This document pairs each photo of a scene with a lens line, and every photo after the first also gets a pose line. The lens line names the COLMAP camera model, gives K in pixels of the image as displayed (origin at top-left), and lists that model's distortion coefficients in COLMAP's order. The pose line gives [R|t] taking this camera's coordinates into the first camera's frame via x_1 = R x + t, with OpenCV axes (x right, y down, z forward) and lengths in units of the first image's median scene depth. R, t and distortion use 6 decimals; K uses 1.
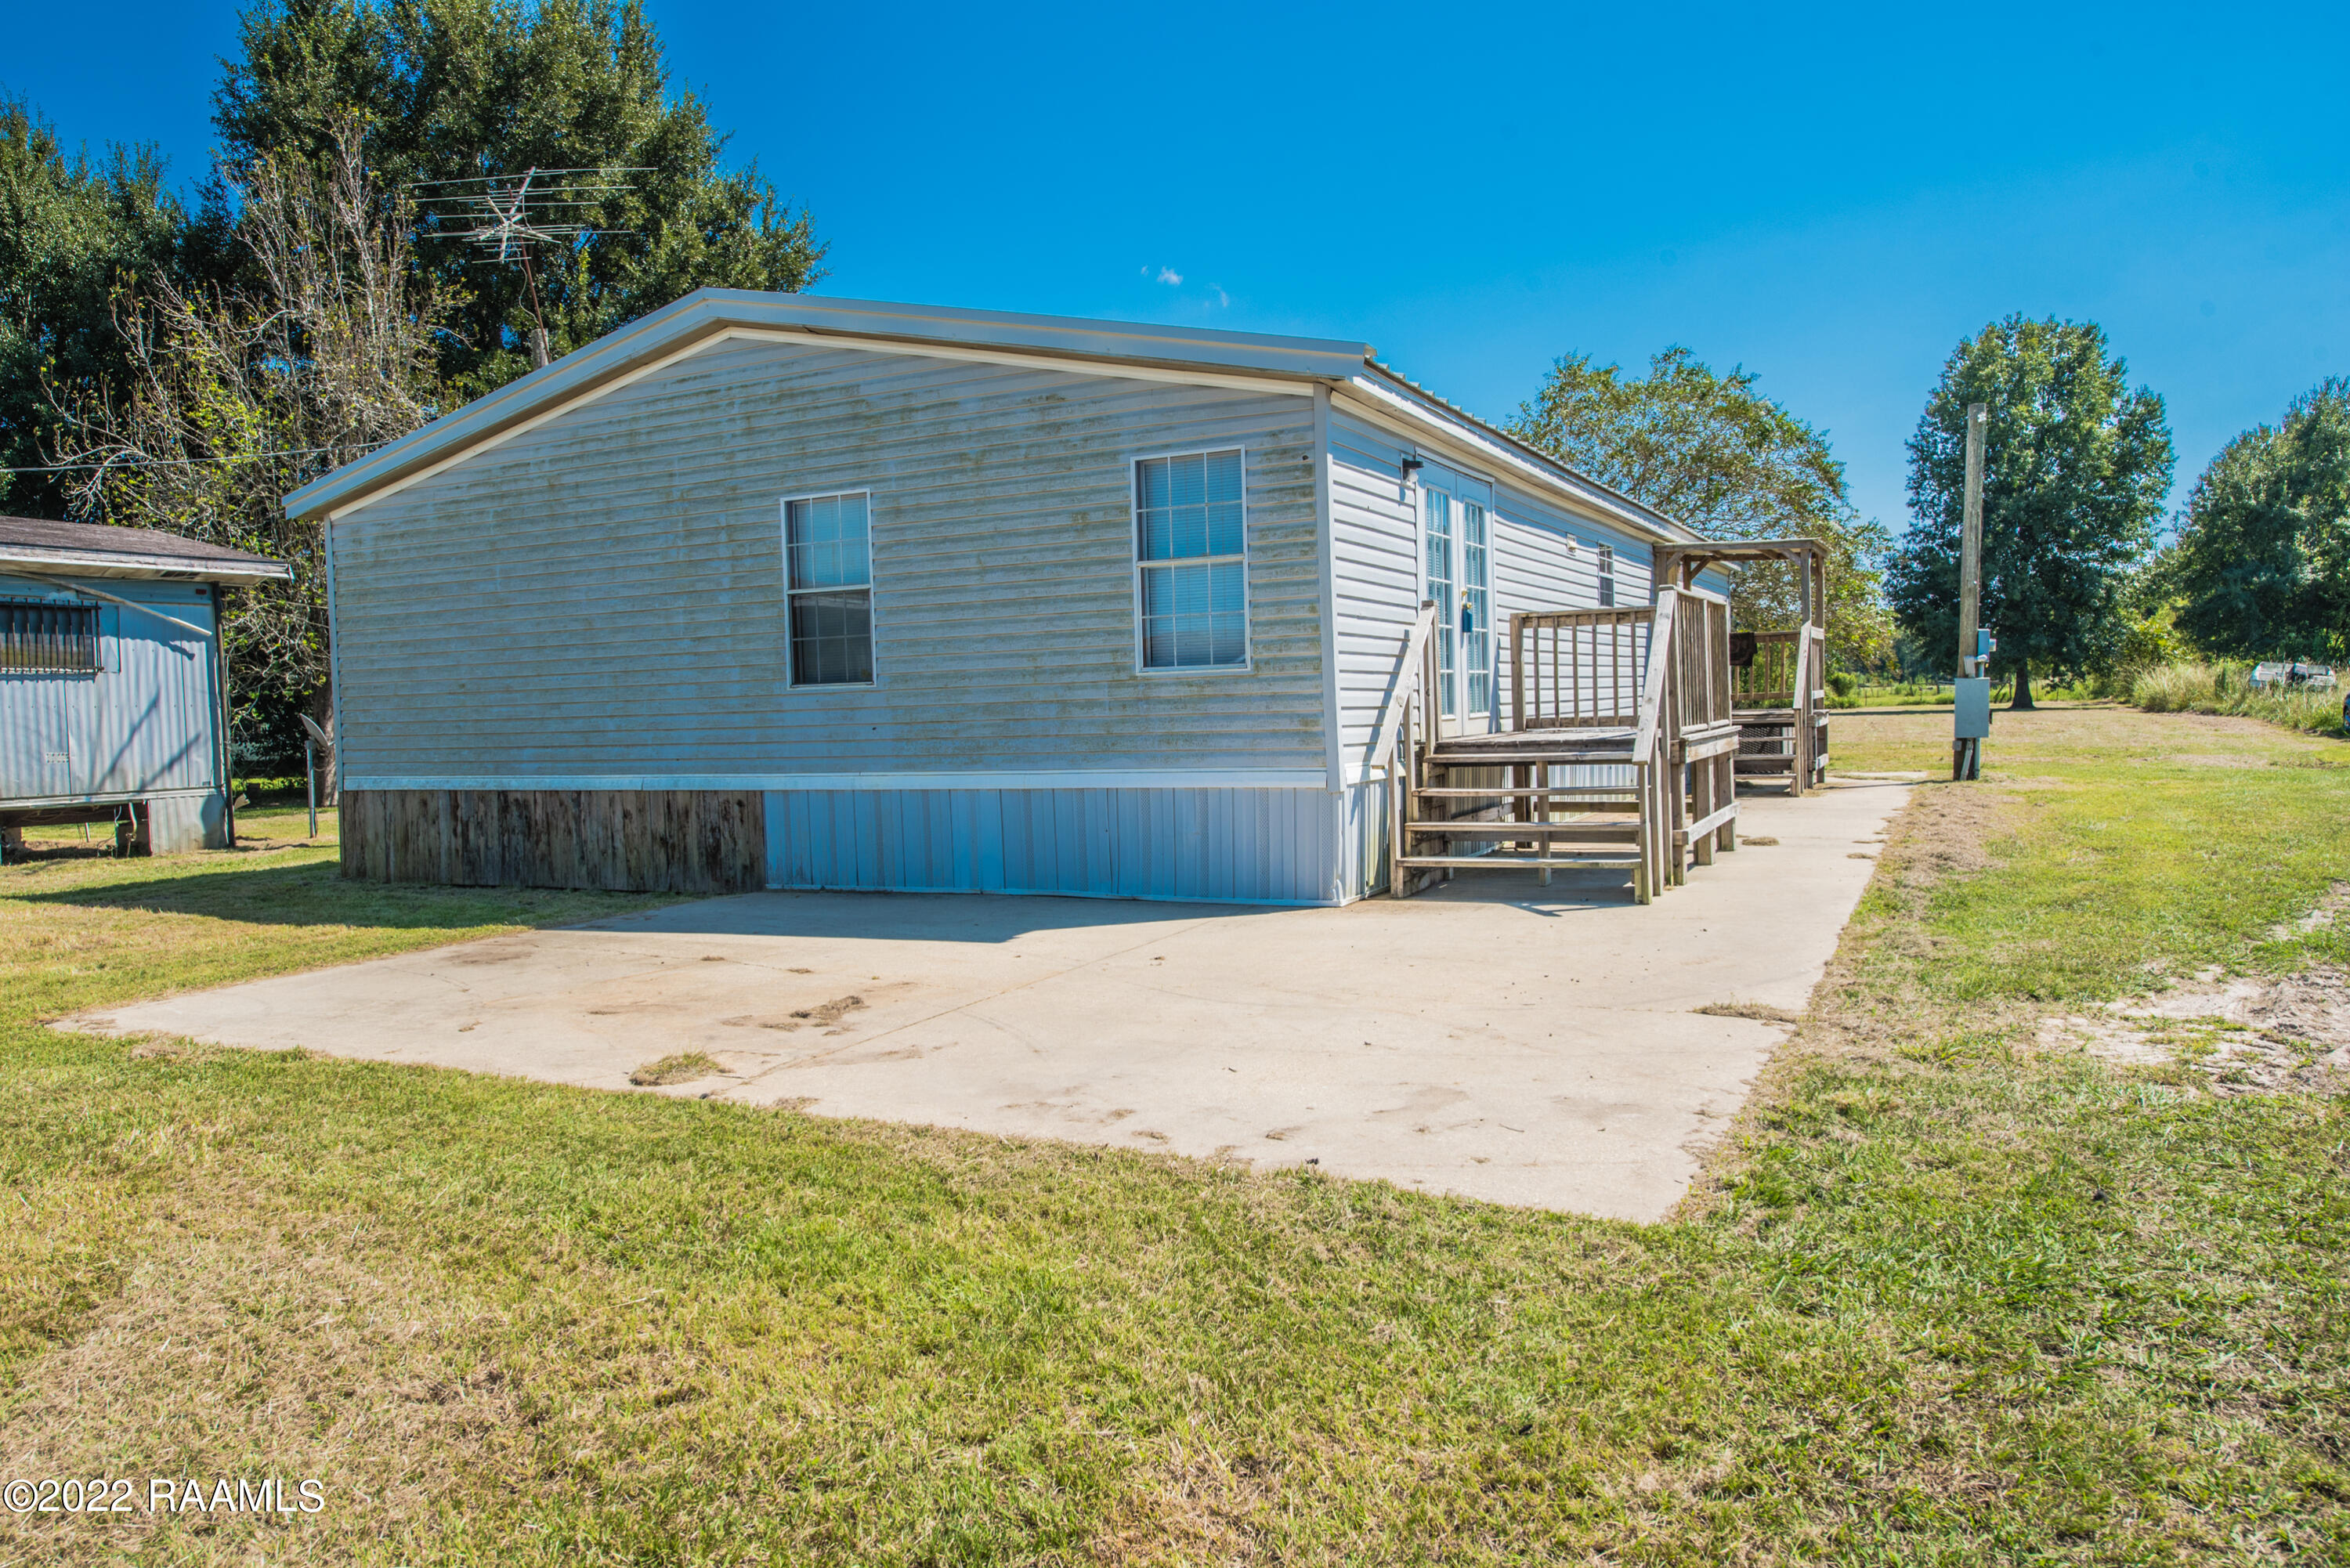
lens RADIAL K [[1588.5, 0, 1175.0], [0, 1588.5, 784.0], [0, 0, 1]] dist [0.004329, 0.003908]
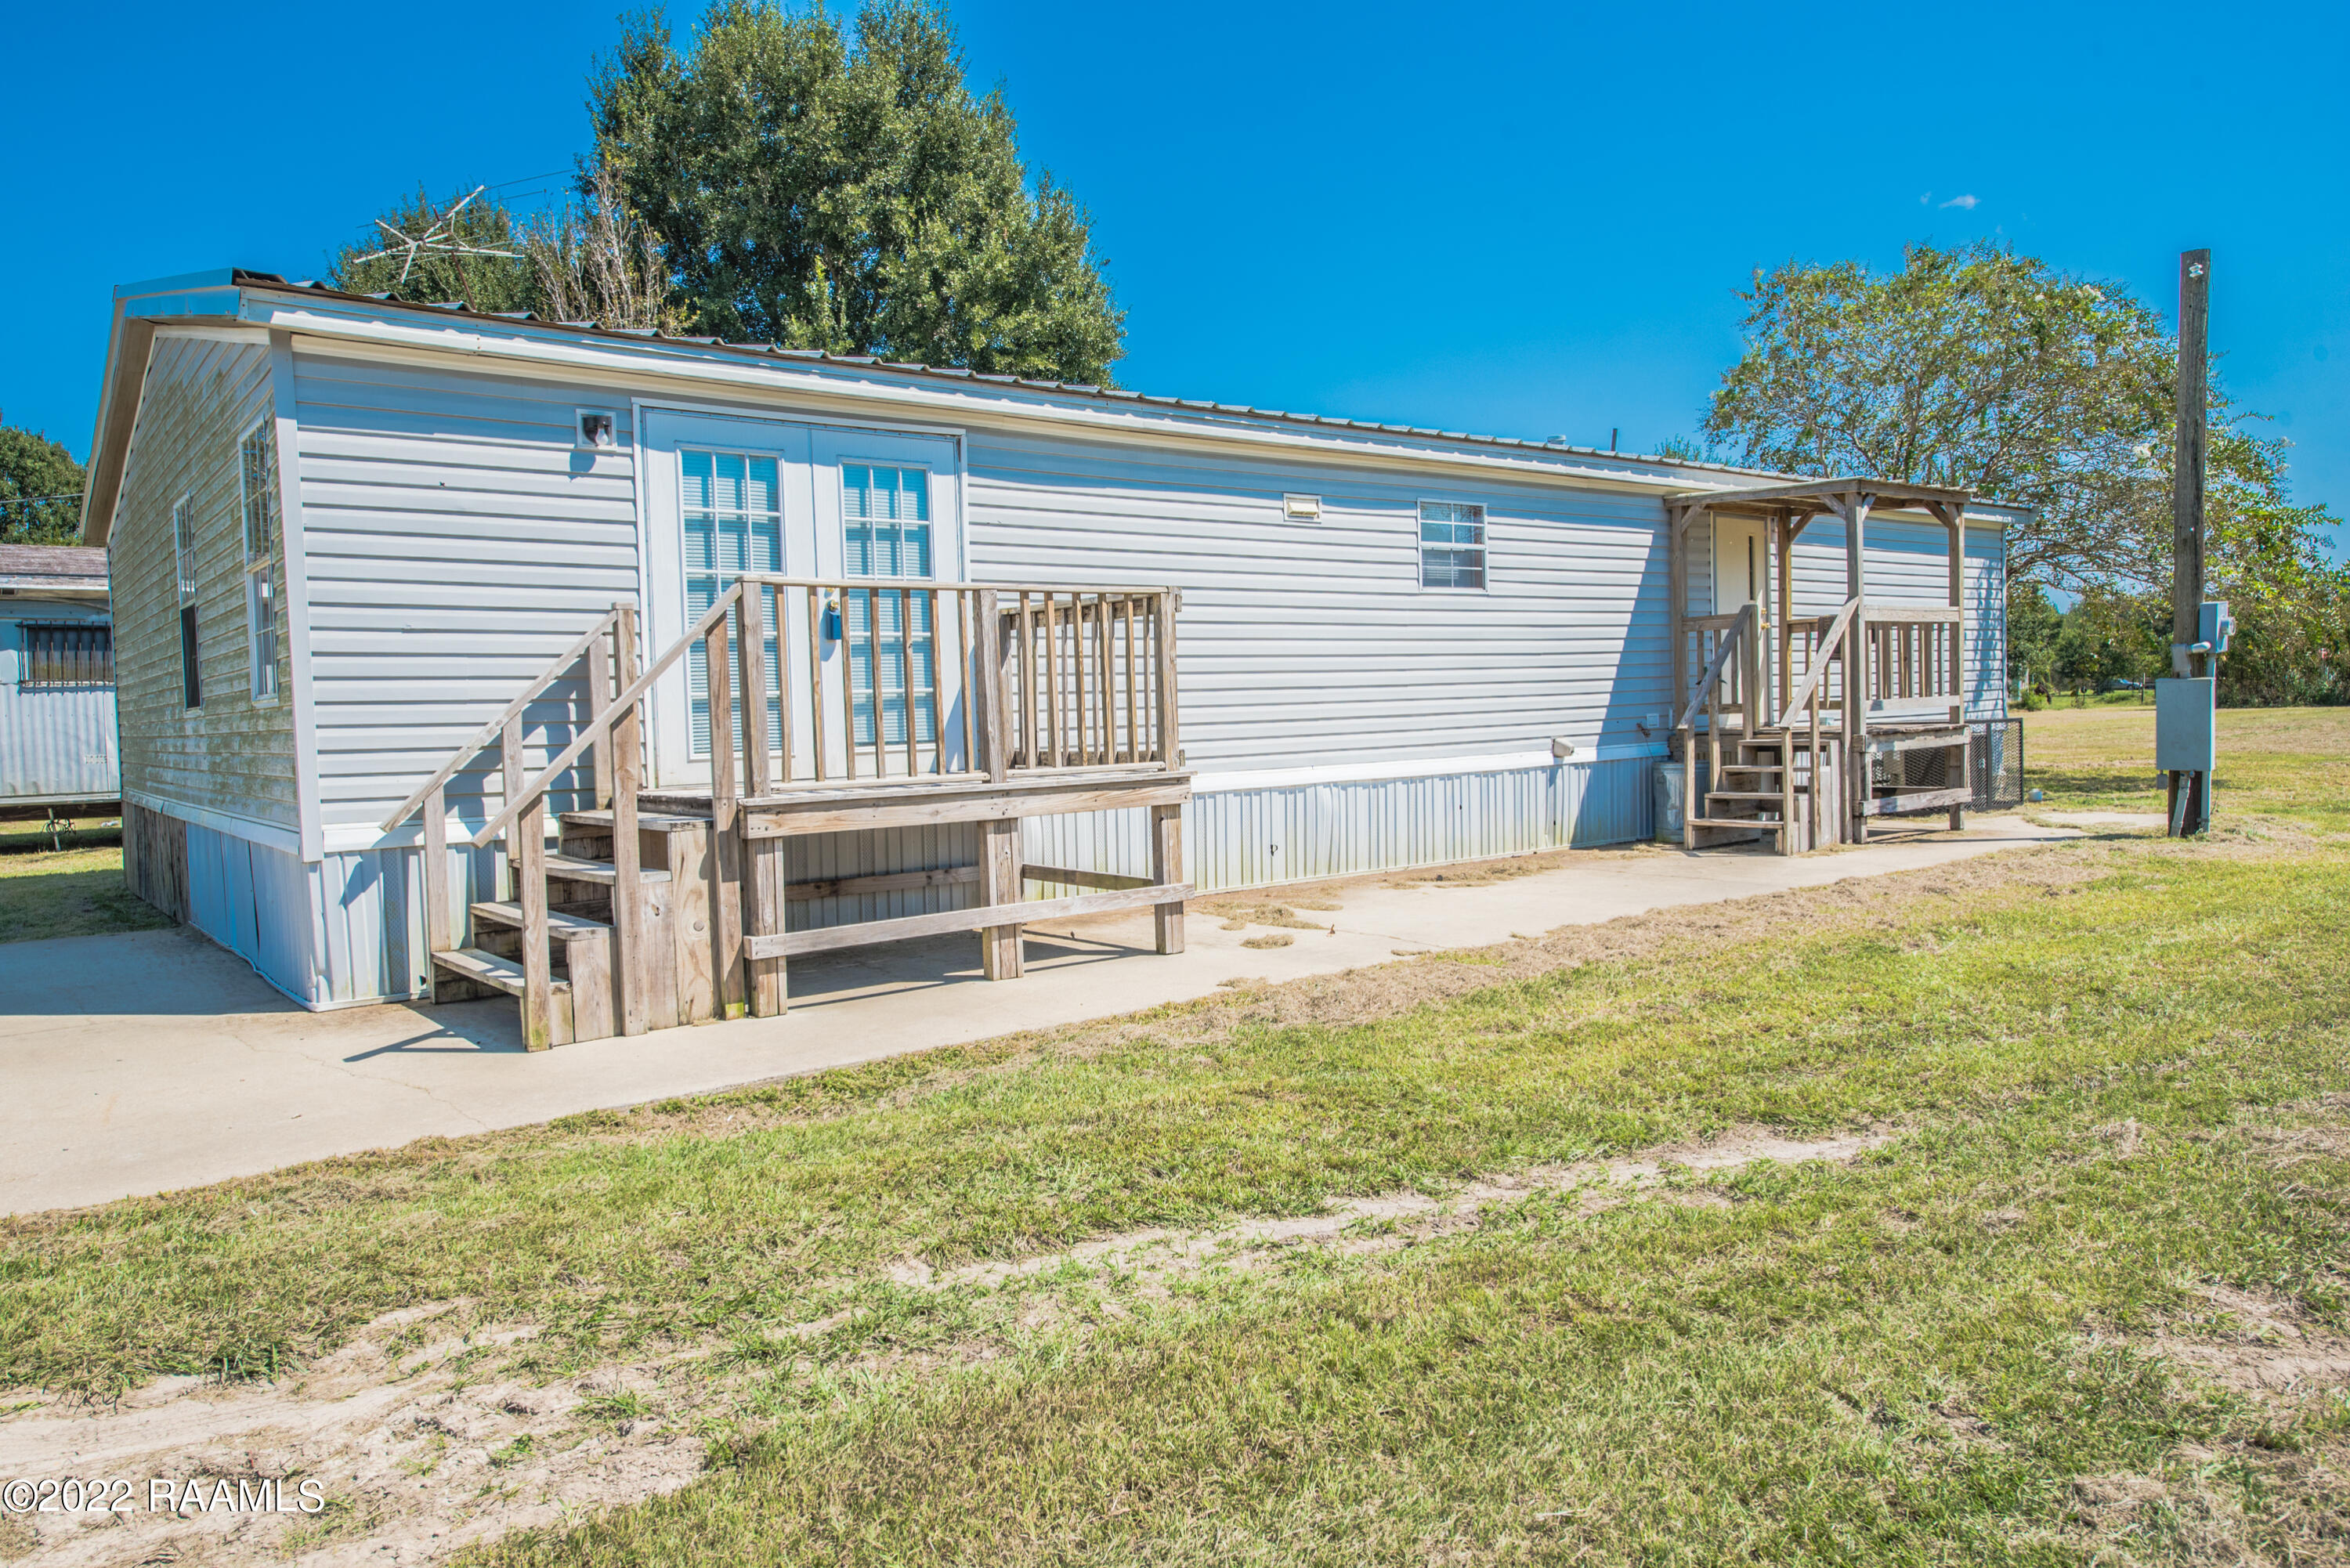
lens RADIAL K [[1588.5, 0, 1175.0], [0, 1588.5, 784.0], [0, 0, 1]] dist [0.004329, 0.003908]
pose [[0.910063, 0.022579, -0.413855, 0.598642], [-0.017739, 0.999722, 0.015534, -0.039038], [0.414090, -0.006795, 0.910210, 0.359983]]
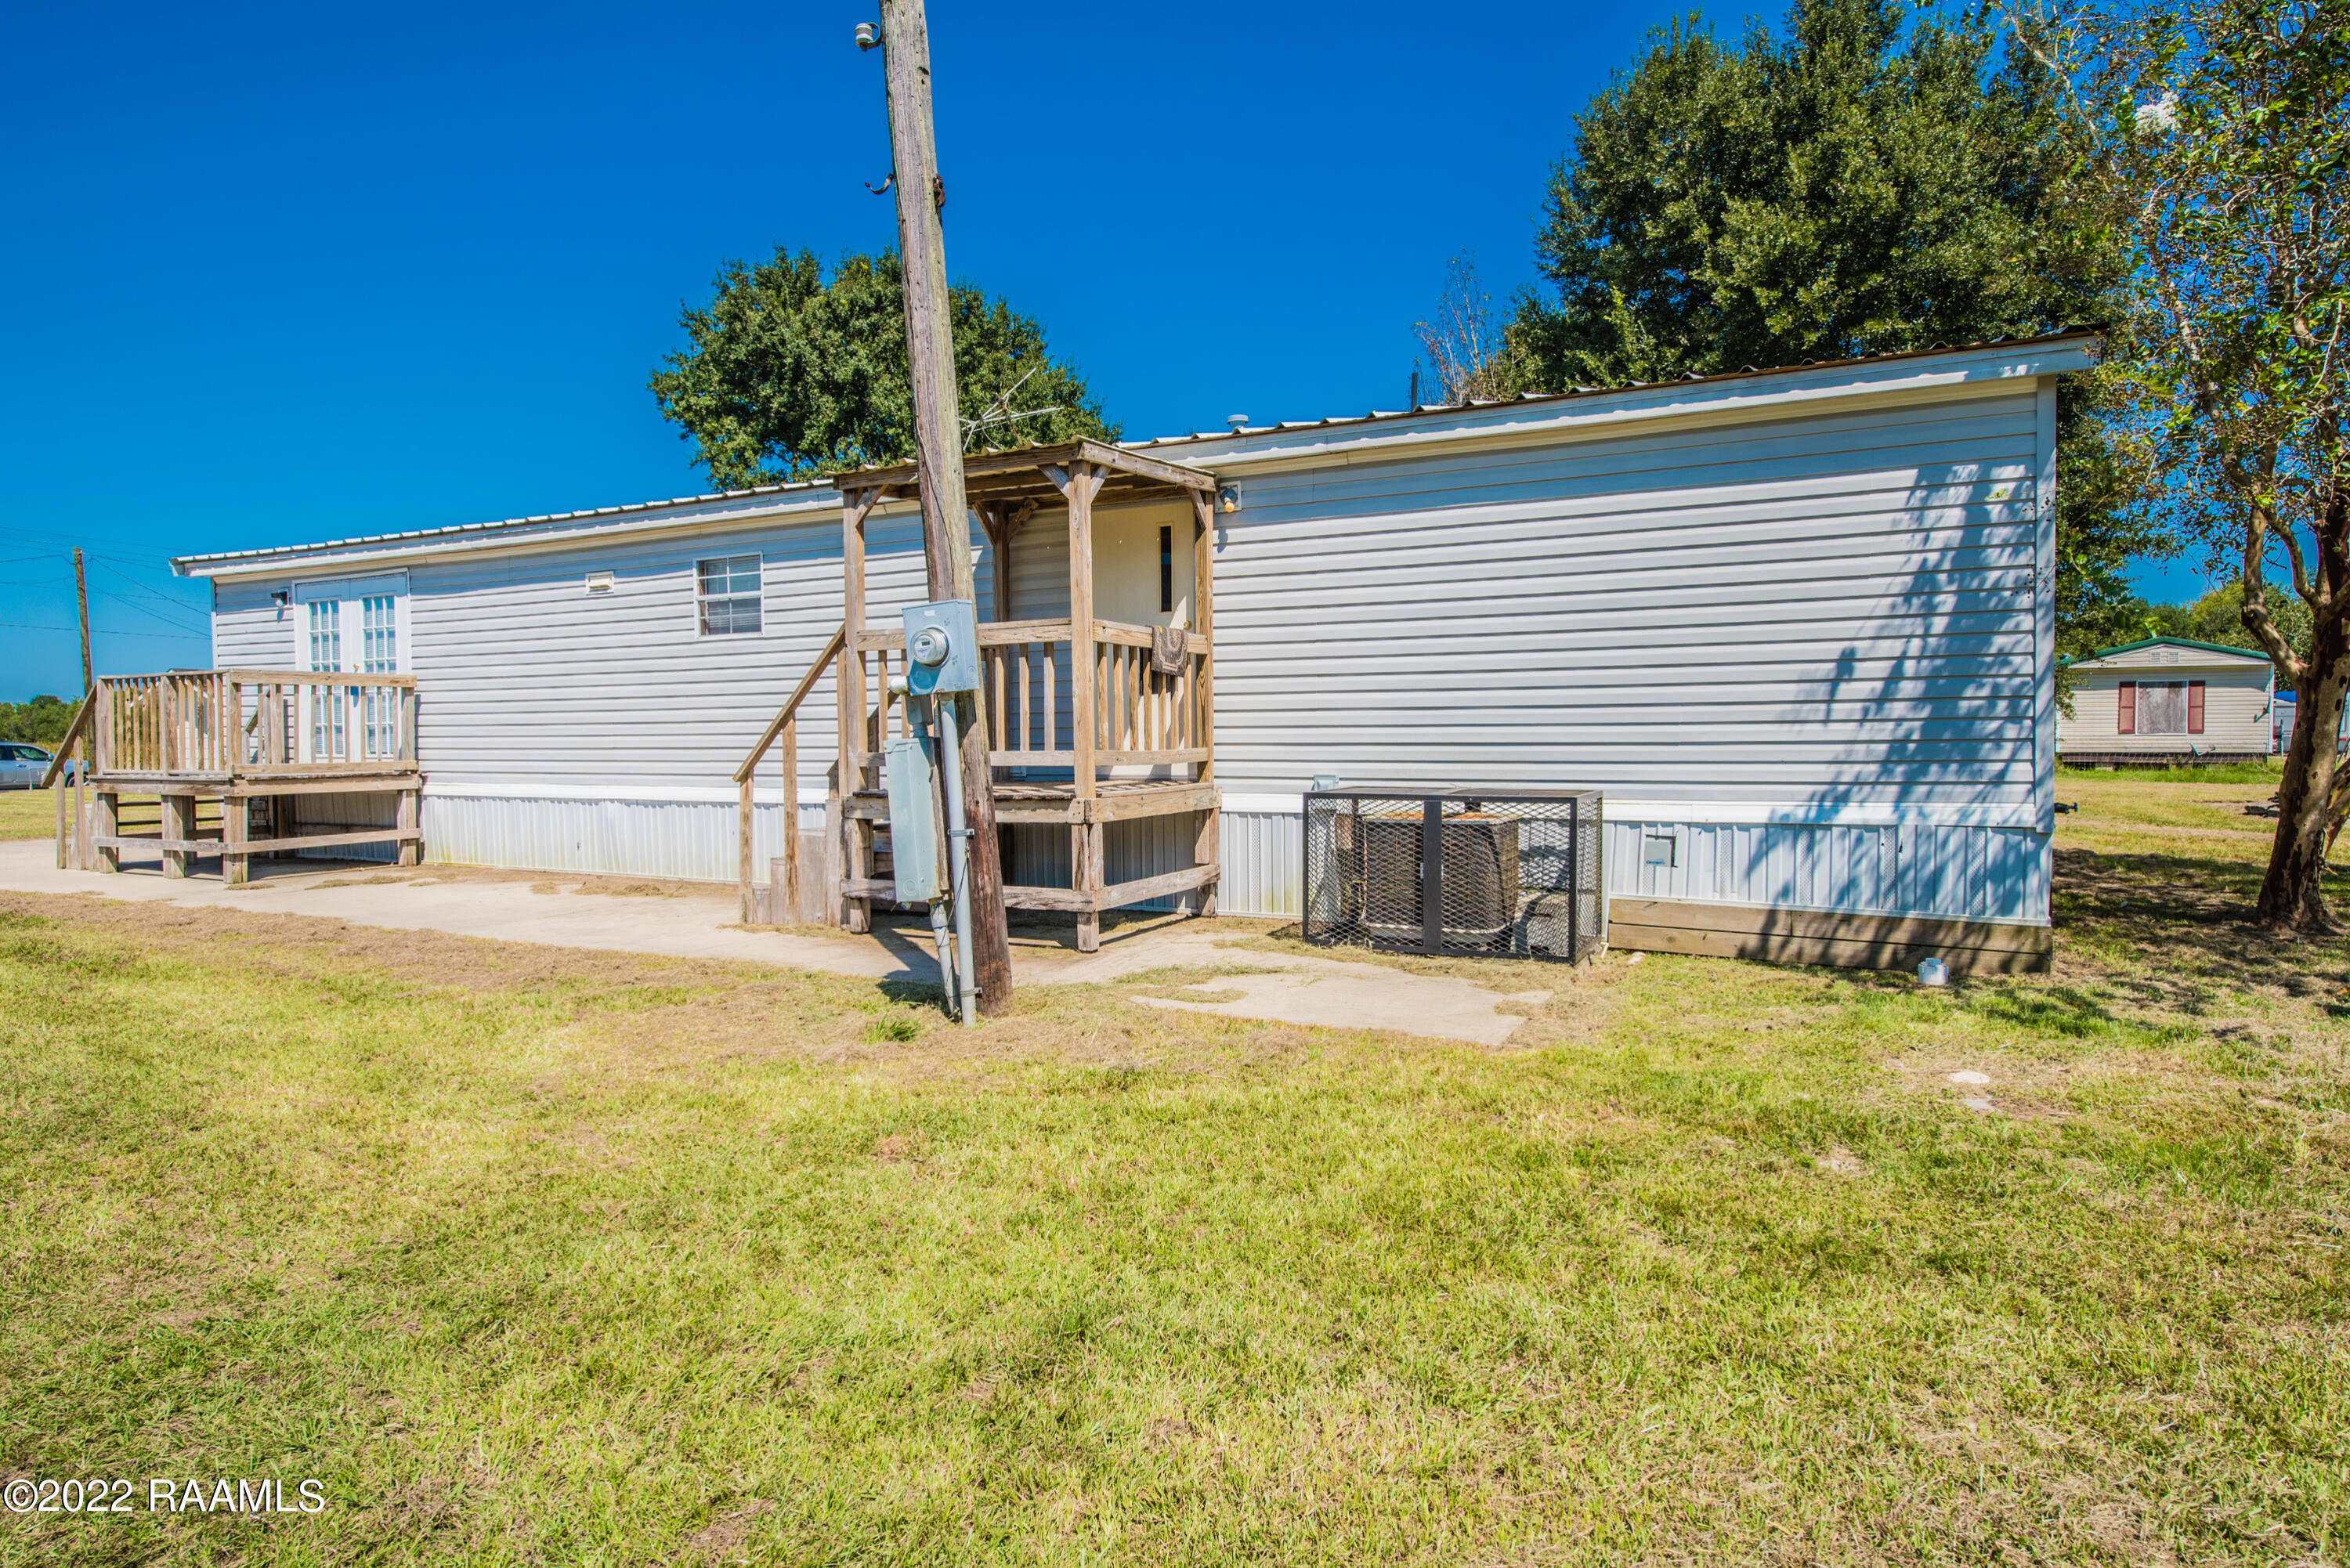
lens RADIAL K [[1325.0, 0, 1175.0], [0, 1325.0, 784.0], [0, 0, 1]] dist [-0.024063, -0.000277]
pose [[-0.001003, 0.077325, -0.997005, 1.234362], [-0.039234, 0.996235, 0.077305, -0.125122], [0.999230, 0.039194, 0.002035, 1.596734]]
